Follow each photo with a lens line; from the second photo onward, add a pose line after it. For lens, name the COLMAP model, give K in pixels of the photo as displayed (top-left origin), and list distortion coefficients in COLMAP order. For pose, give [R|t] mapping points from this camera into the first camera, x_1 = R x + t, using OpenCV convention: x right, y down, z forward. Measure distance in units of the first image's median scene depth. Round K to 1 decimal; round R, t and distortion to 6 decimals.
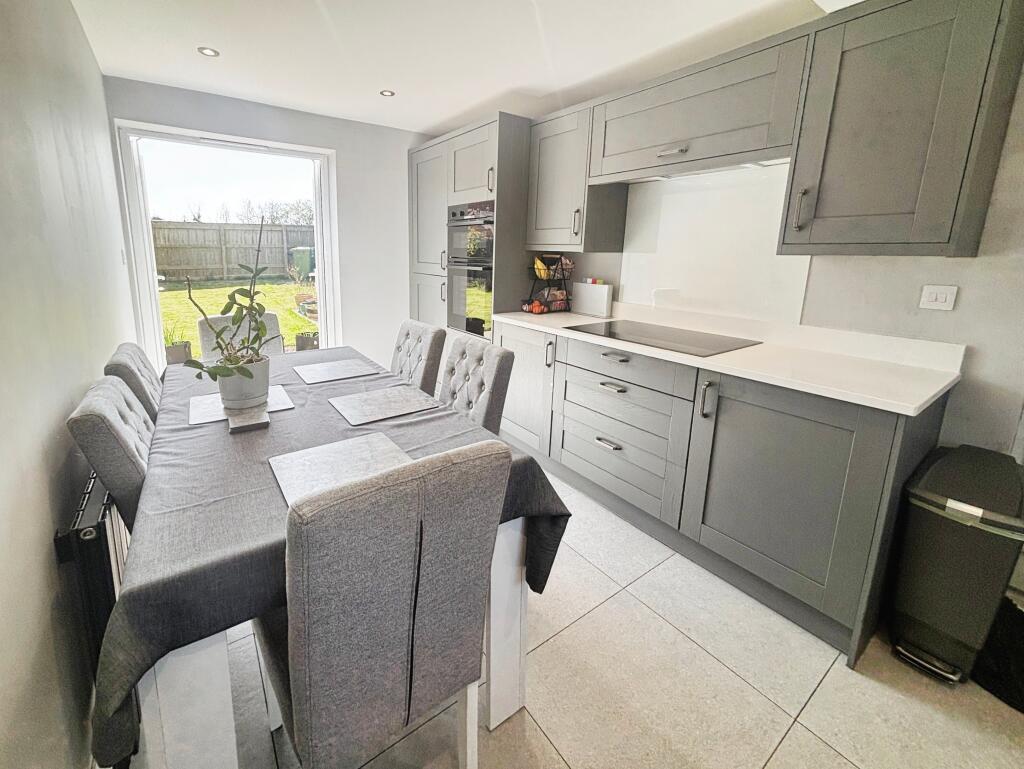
lens RADIAL K [[423.8, 0, 512.0], [0, 423.8, 384.5], [0, 0, 1]] dist [0.010741, 0.000034]
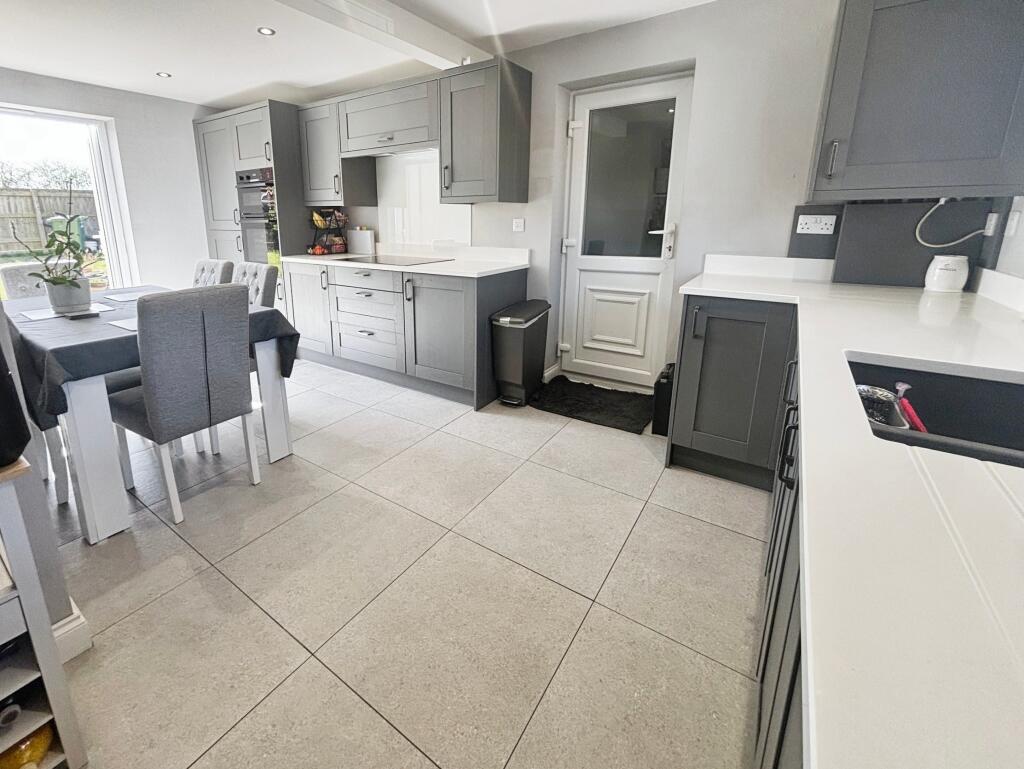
lens RADIAL K [[453.4, 0, 506.0], [0, 453.4, 353.0], [0, 0, 1]] dist [-0.000760, 0.000508]
pose [[0.948980, -0.108675, 0.296019, 0.165623], [0.112050, 0.993687, 0.005595, 0.195655], [-0.294759, 0.027859, 0.955166, -0.503000]]
